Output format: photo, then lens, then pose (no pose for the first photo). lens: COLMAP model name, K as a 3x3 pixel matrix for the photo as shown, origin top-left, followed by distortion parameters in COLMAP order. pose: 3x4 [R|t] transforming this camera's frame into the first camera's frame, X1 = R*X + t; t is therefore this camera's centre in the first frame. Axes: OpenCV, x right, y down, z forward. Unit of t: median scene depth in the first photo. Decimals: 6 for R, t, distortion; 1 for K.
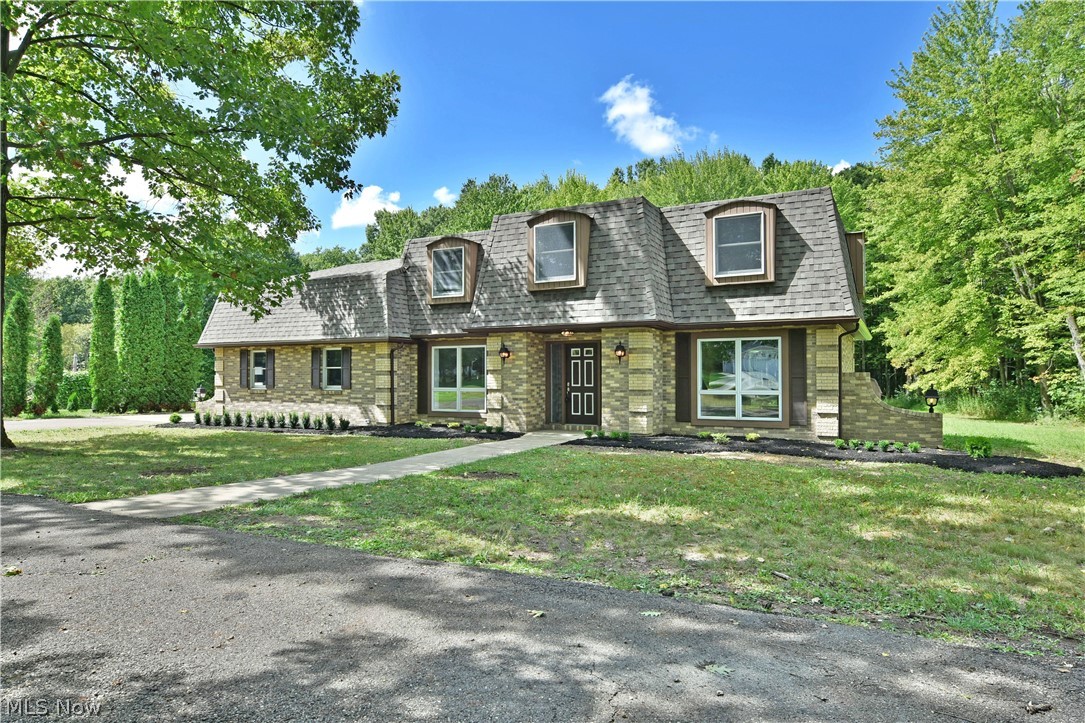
lens RADIAL K [[660.3, 0, 544.7], [0, 660.3, 361.2], [0, 0, 1]] dist [-0.005189, 0.001567]
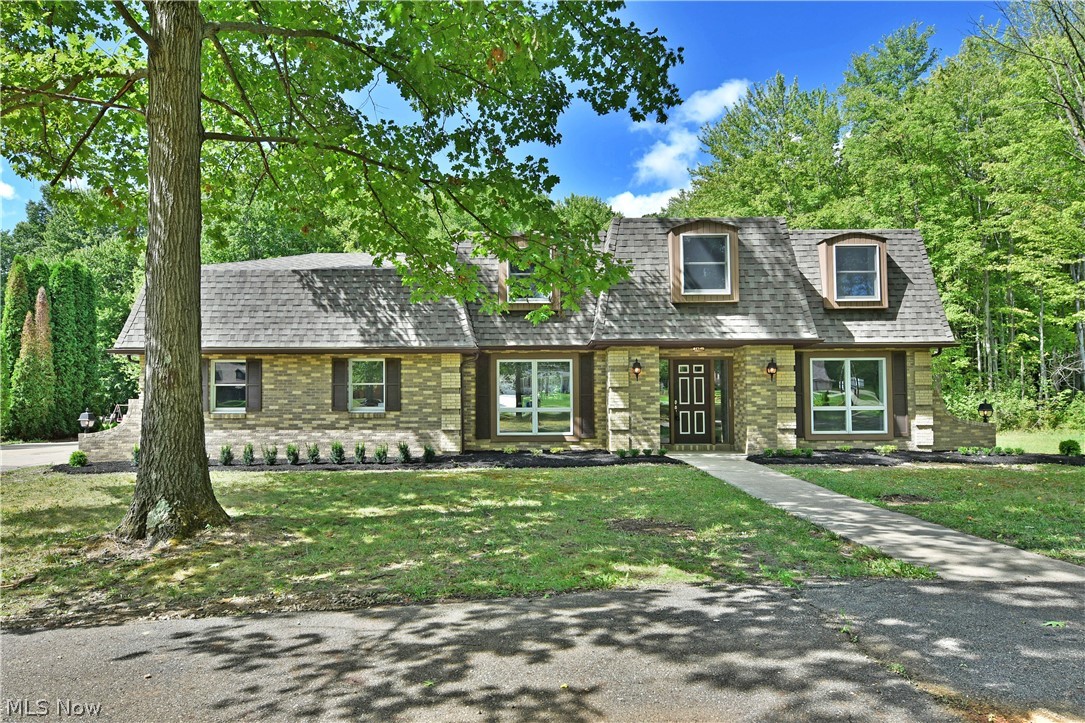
lens RADIAL K [[660.3, 0, 543.0], [0, 660.3, 365.5], [0, 0, 1]] dist [-0.005189, 0.001567]
pose [[0.886262, 0.016757, 0.462882, -0.632033], [-0.007353, 0.999728, -0.022114, 0.004722], [-0.463126, 0.016195, 0.886144, 0.263311]]
